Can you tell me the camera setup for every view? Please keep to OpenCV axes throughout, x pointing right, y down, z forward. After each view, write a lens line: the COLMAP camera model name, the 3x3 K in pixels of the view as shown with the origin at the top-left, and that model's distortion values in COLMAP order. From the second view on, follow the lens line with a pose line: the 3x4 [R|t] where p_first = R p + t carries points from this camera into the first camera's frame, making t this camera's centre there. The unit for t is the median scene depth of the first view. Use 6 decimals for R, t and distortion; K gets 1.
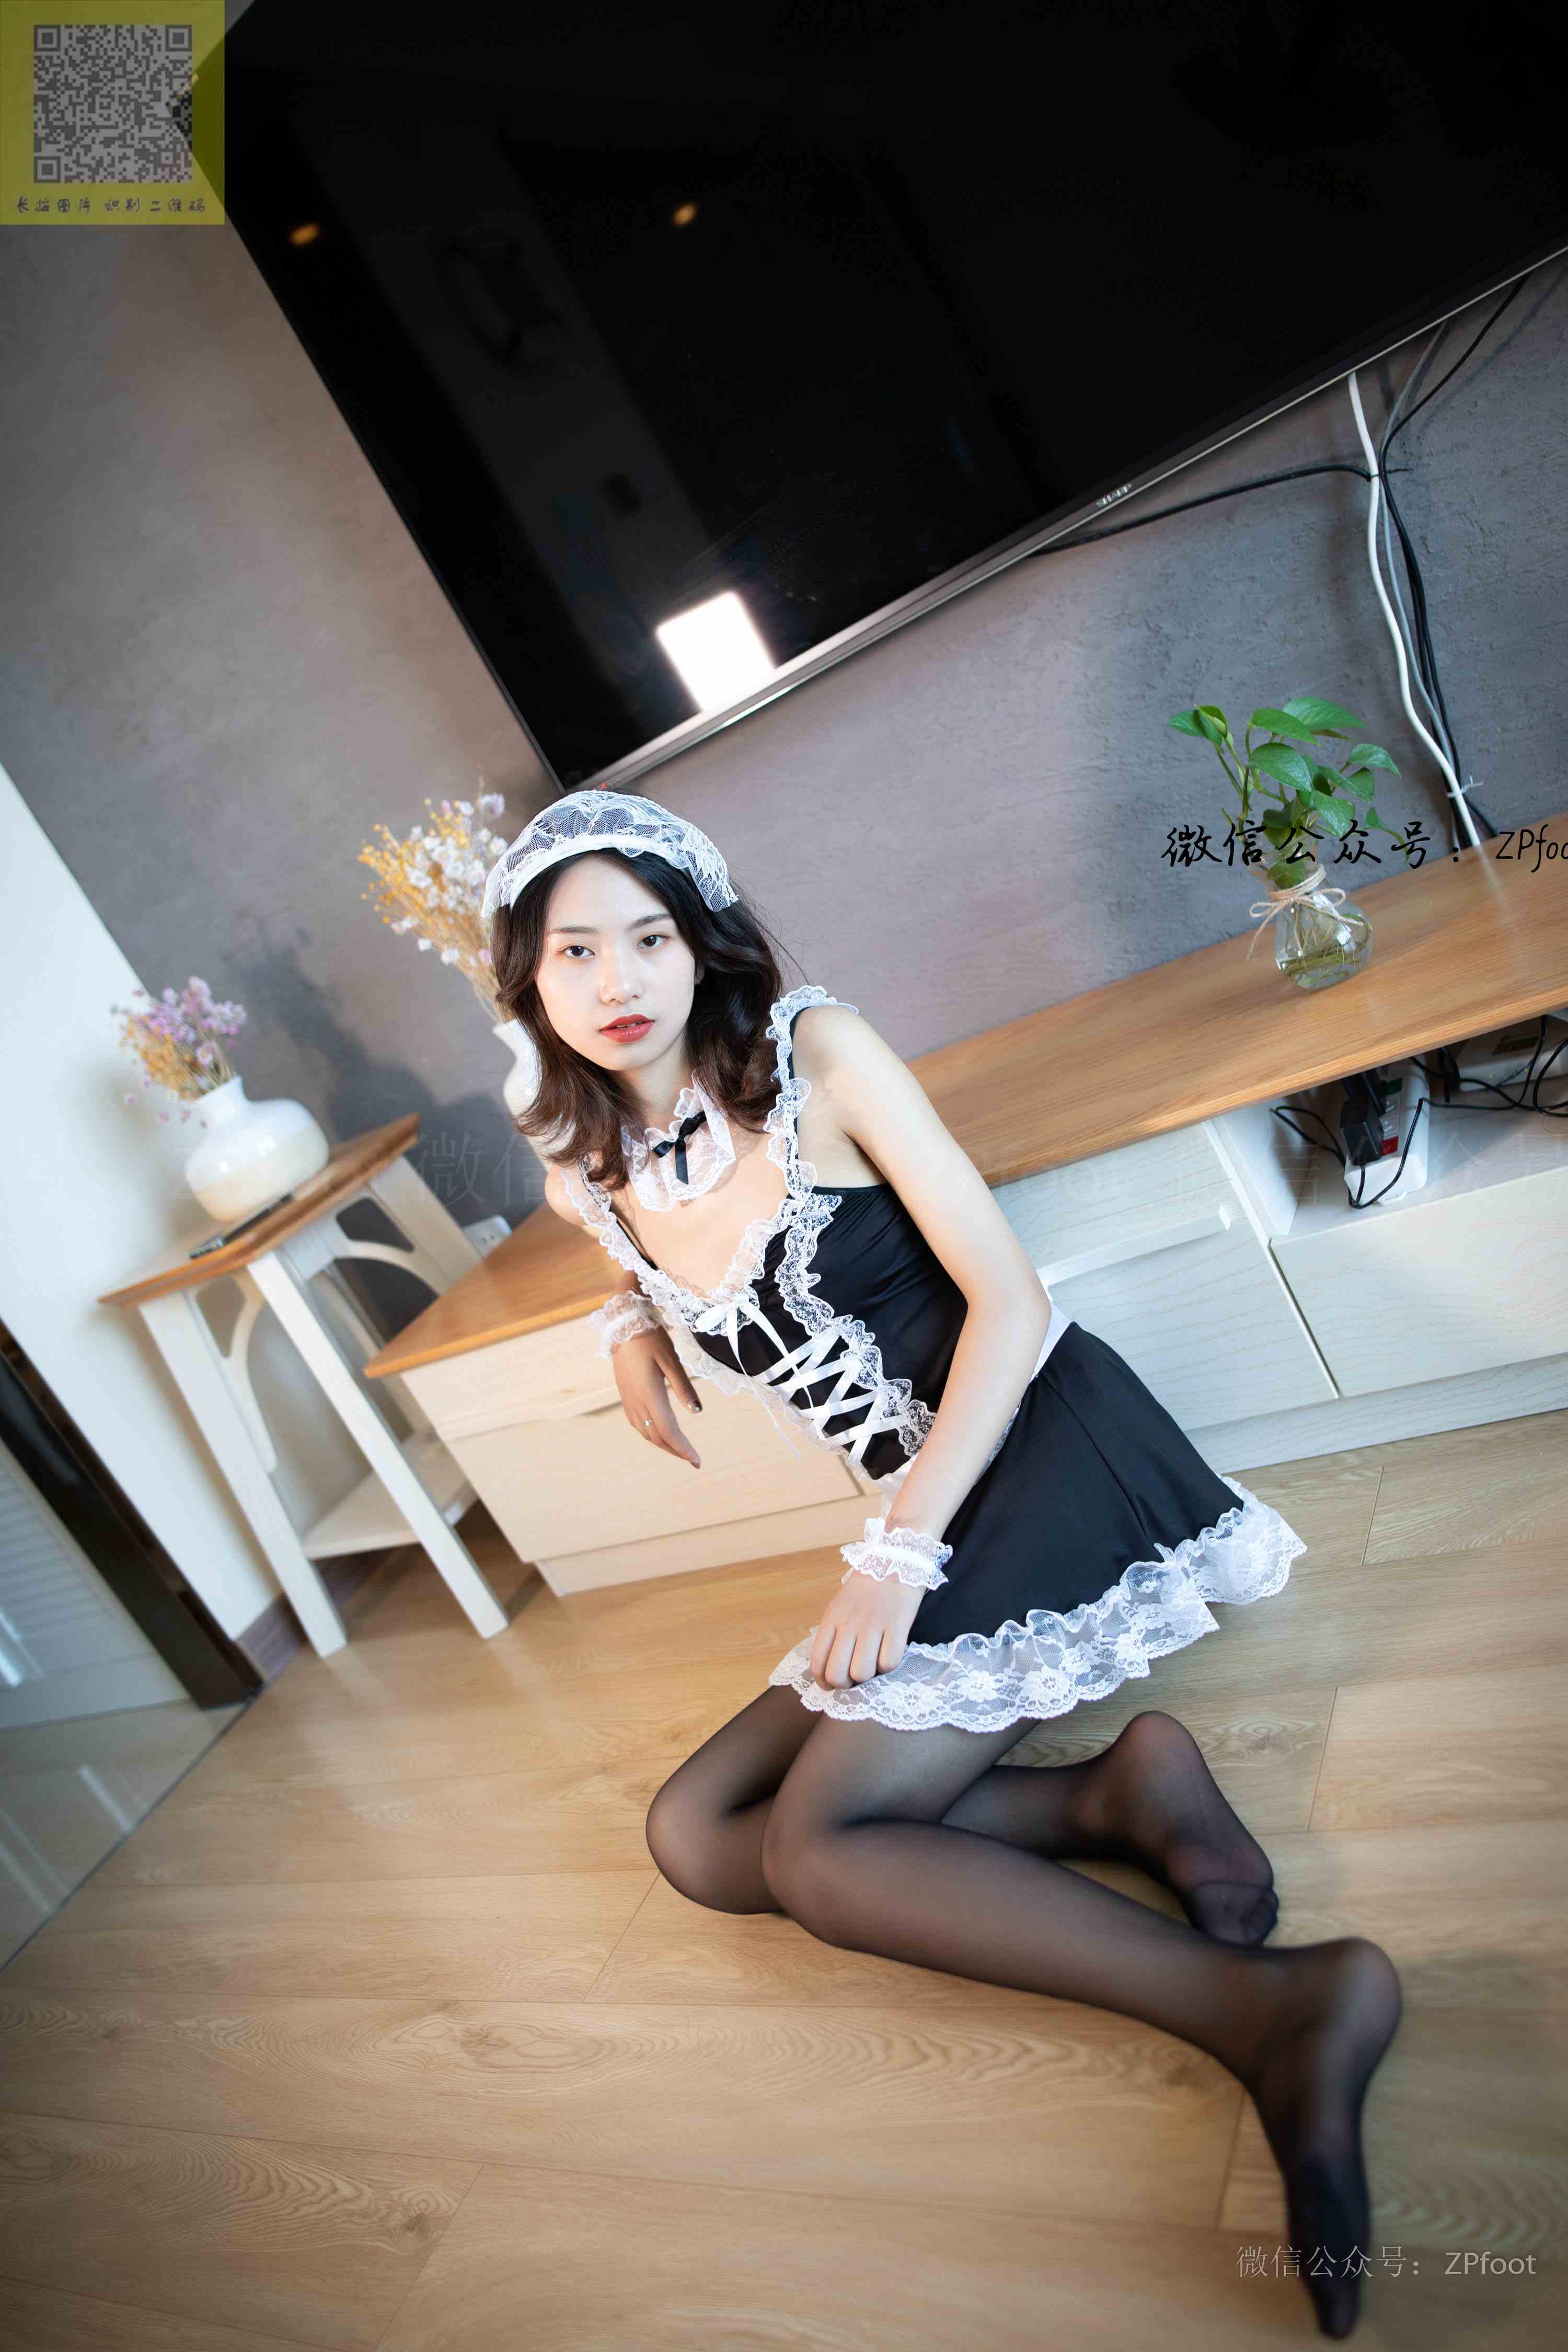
lens RADIAL K [[1648.5, 0, 791.1], [0, 1648.5, 1170.6], [0, 0, 1]] dist [-0.048075, 0.041515]
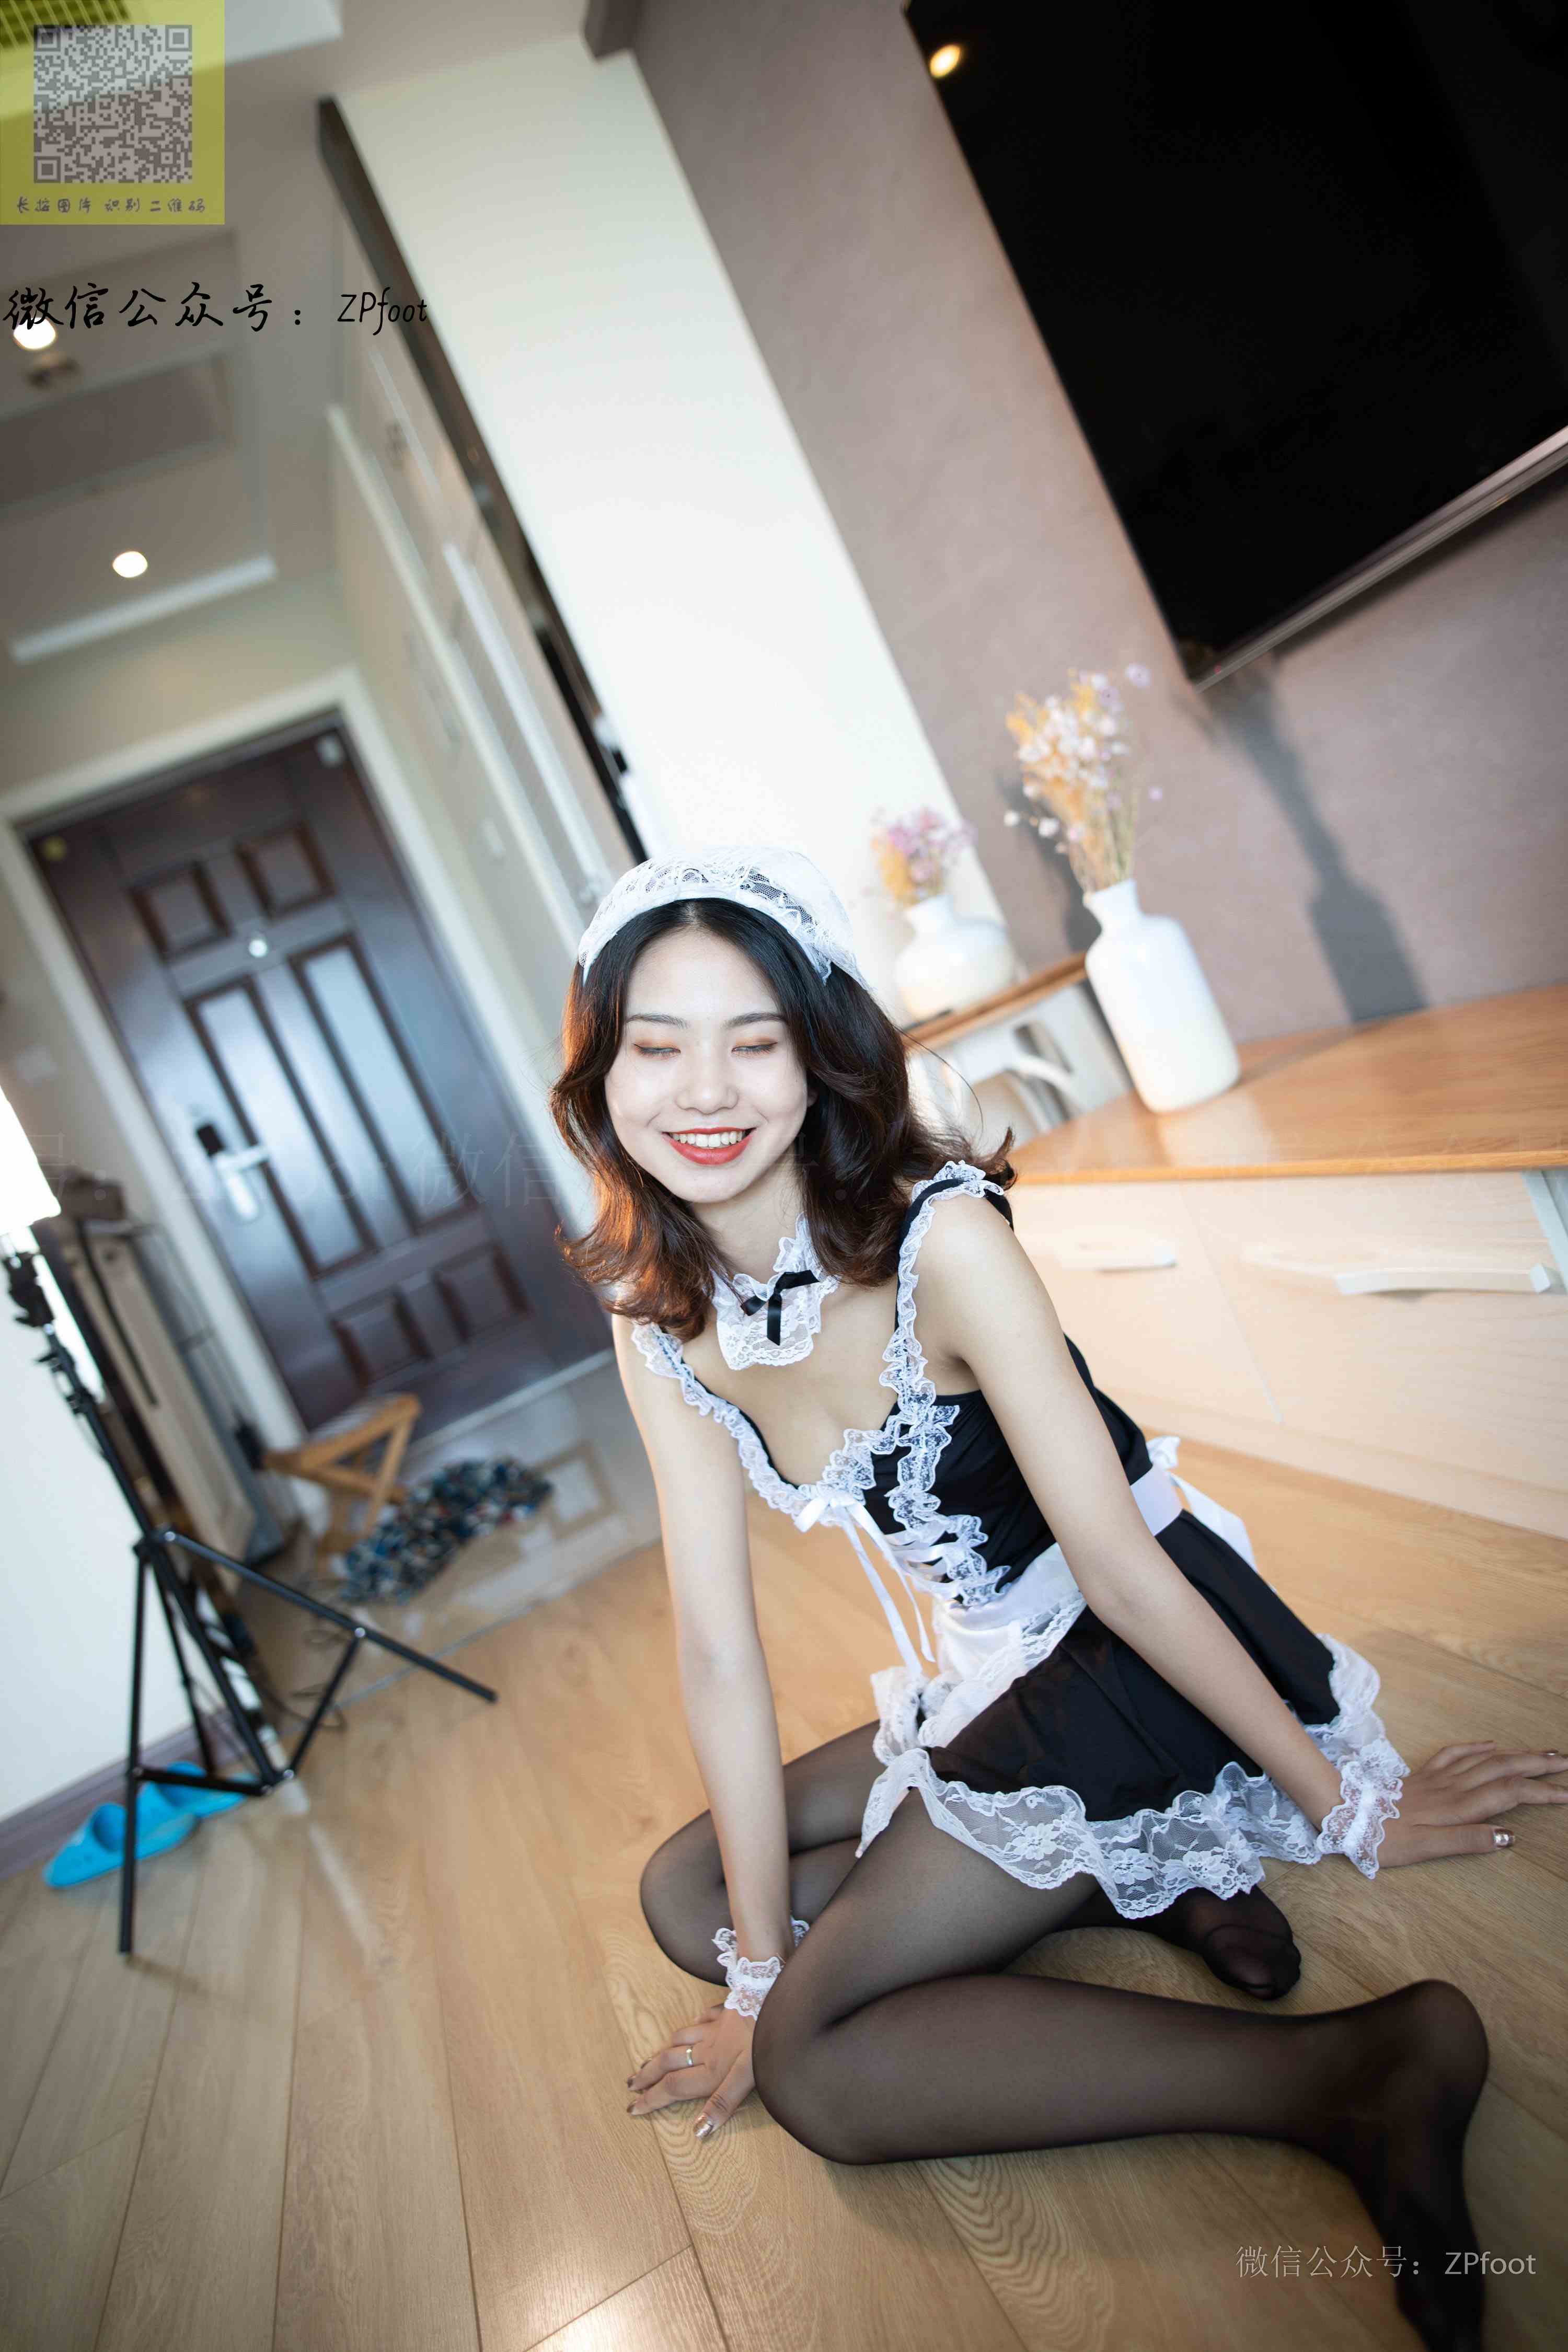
lens RADIAL K [[1648.5, 0, 778.2], [0, 1648.5, 1177.8], [0, 0, 1]] dist [-0.048075, 0.041515]
pose [[0.750208, 0.245962, -0.613751, 0.365871], [-0.126108, 0.964422, 0.232349, -0.134302], [0.649064, -0.096911, 0.754536, 0.055050]]
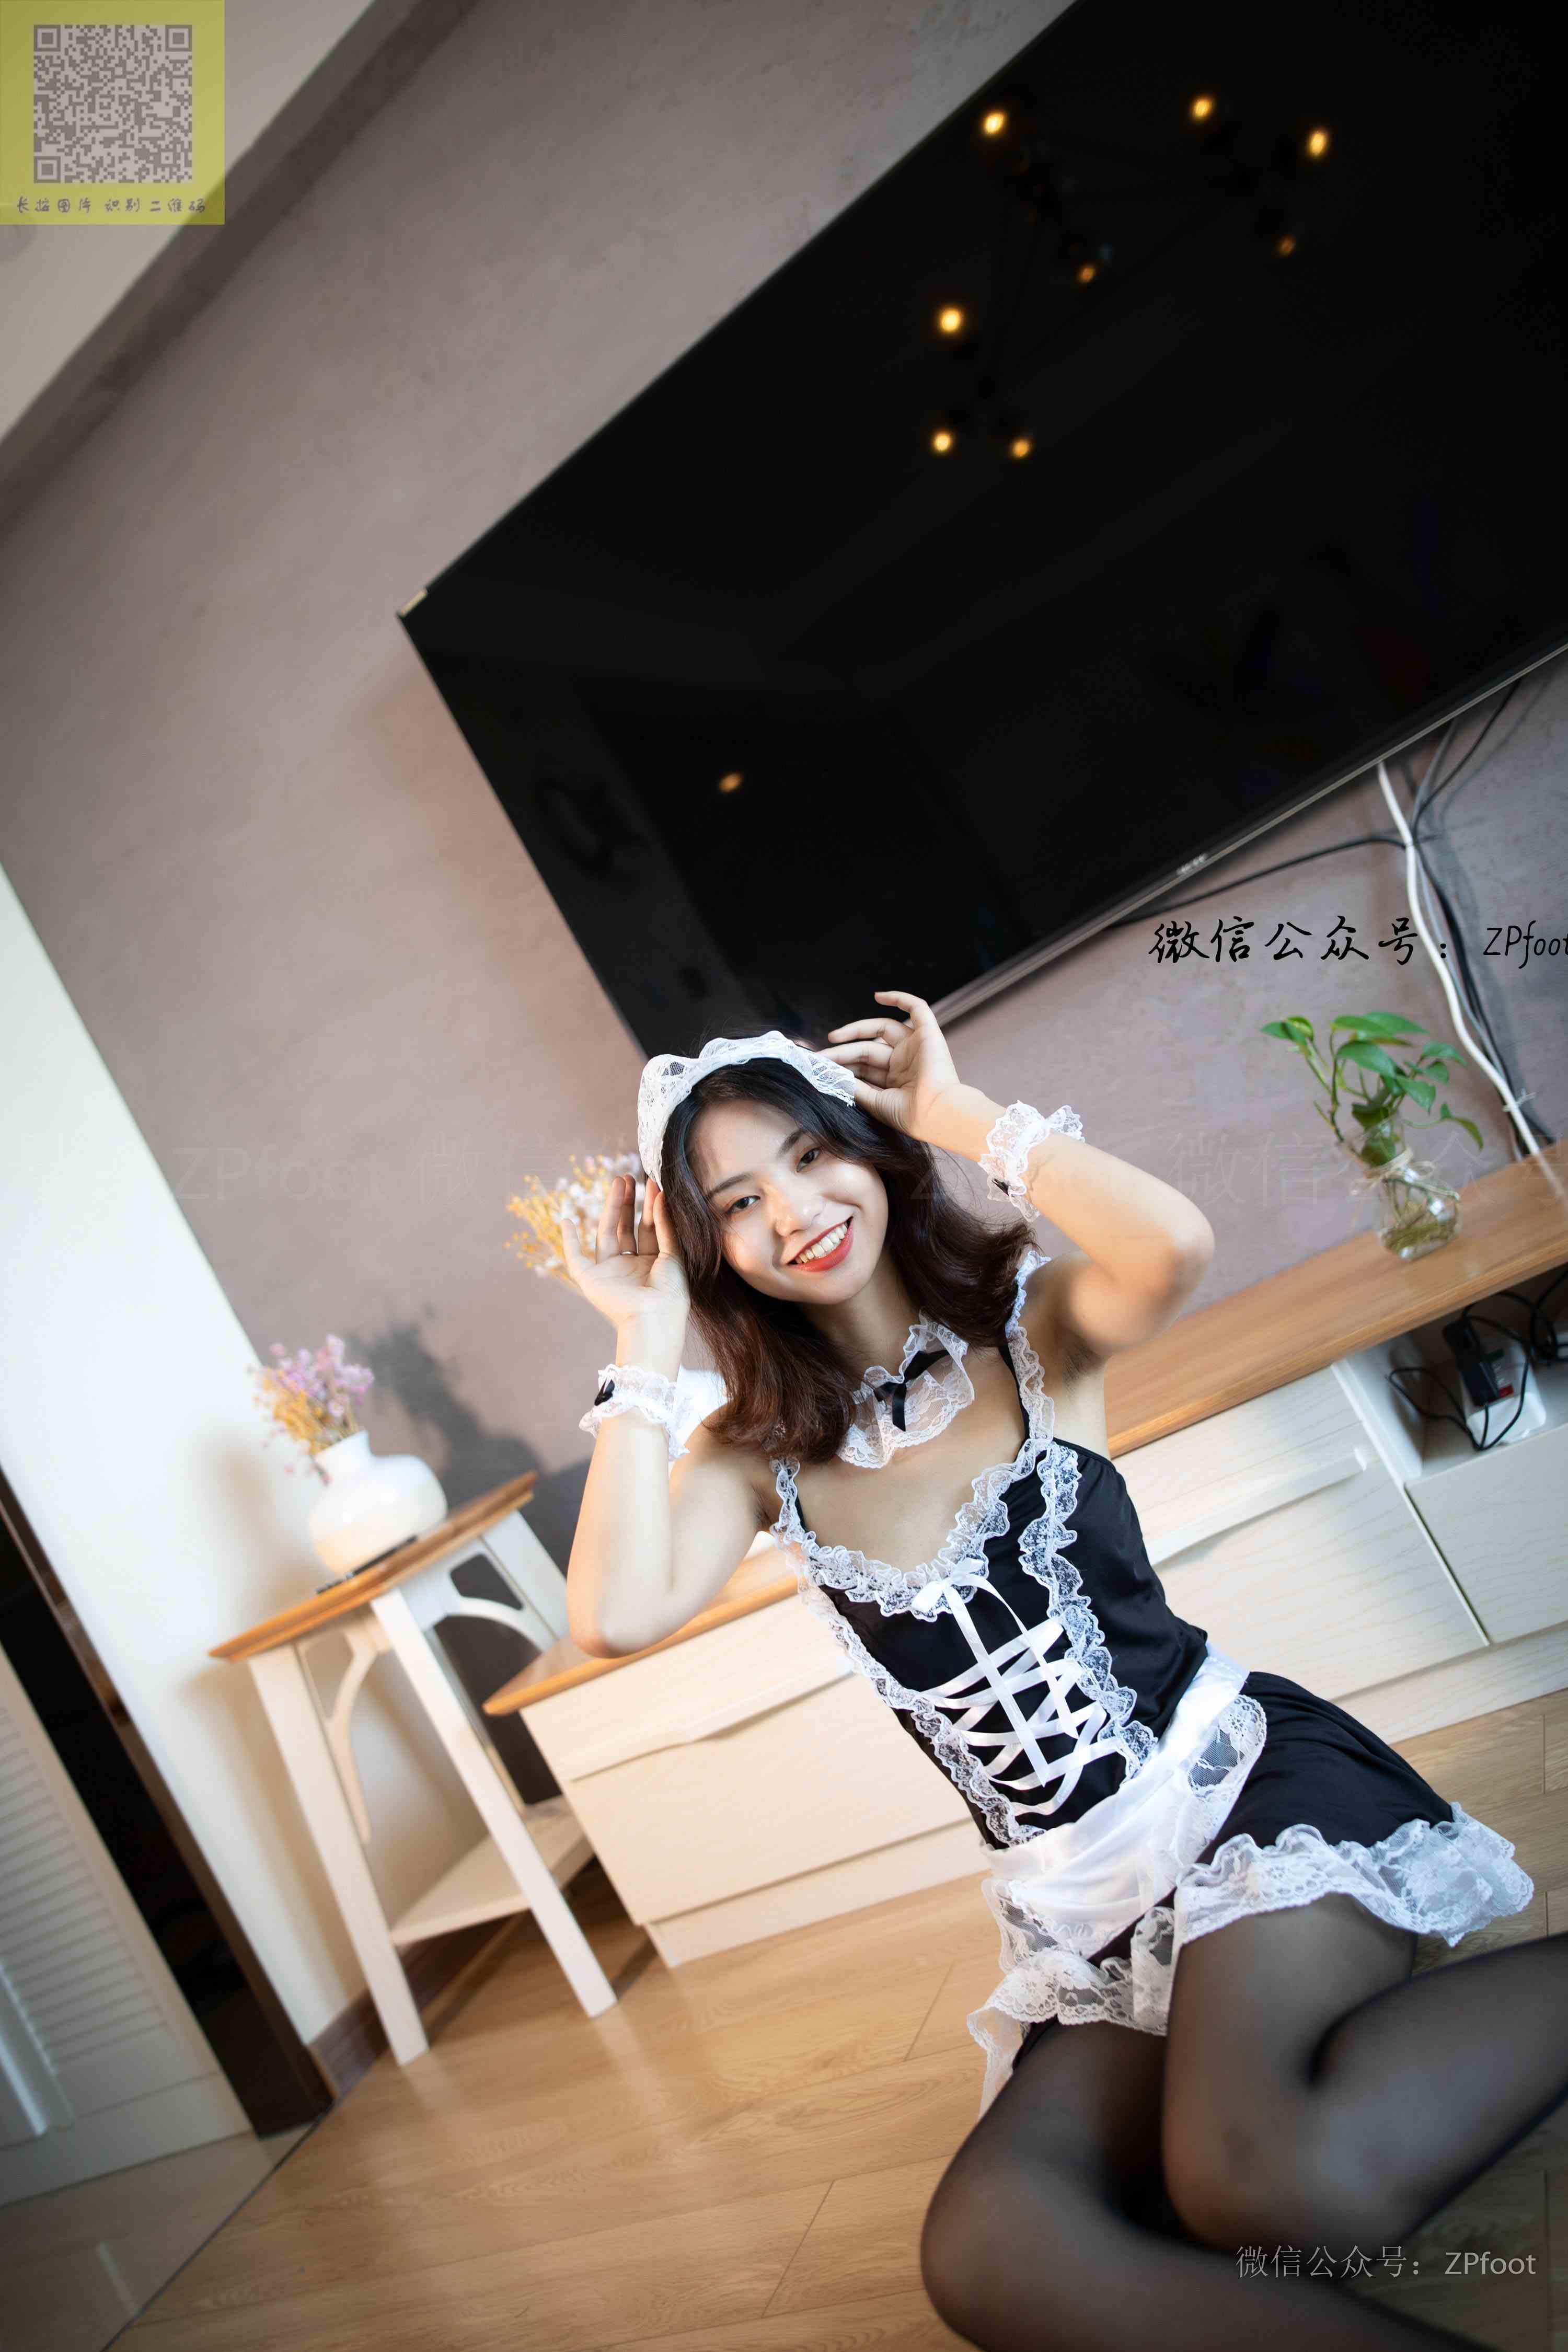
lens RADIAL K [[1648.5, 0, 795.0], [0, 1648.5, 1166.3], [0, 0, 1]] dist [-0.048075, 0.041515]
pose [[0.999964, -0.007443, 0.004093, -0.077365], [0.008374, 0.944599, -0.328119, 0.145793], [-0.001424, 0.328142, 0.944627, -0.043188]]
